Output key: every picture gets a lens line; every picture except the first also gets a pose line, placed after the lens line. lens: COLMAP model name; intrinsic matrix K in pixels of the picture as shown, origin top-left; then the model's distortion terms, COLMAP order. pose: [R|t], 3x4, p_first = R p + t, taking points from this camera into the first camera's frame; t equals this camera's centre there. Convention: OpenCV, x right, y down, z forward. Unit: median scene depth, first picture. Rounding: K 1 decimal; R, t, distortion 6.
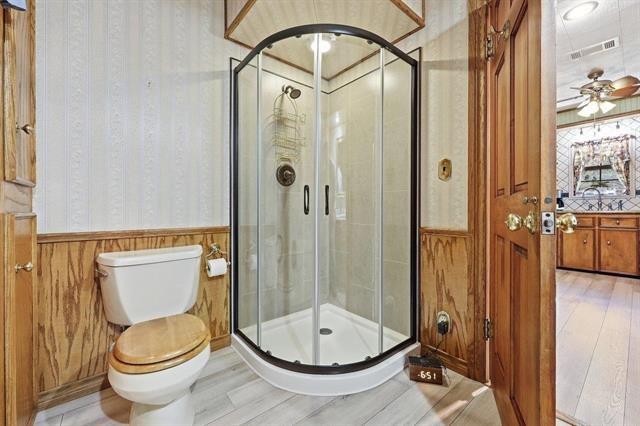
lens RADIAL K [[257.1, 0, 317.8], [0, 257.1, 209.4], [0, 0, 1]] dist [-0.003482, 0.001303]
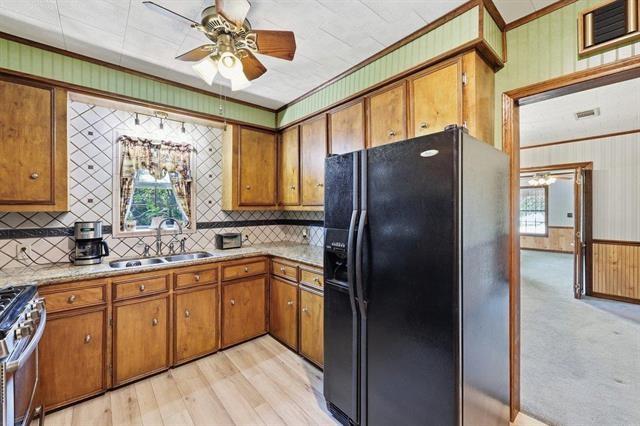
lens RADIAL K [[257.1, 0, 322.1], [0, 257.1, 210.4], [0, 0, 1]] dist [-0.003482, 0.001303]
pose [[-0.038503, -0.000104, 0.999258, 0.461496], [-0.000575, 1.000000, 0.000081, -0.106039], [-0.999258, -0.000571, -0.038503, 0.635809]]
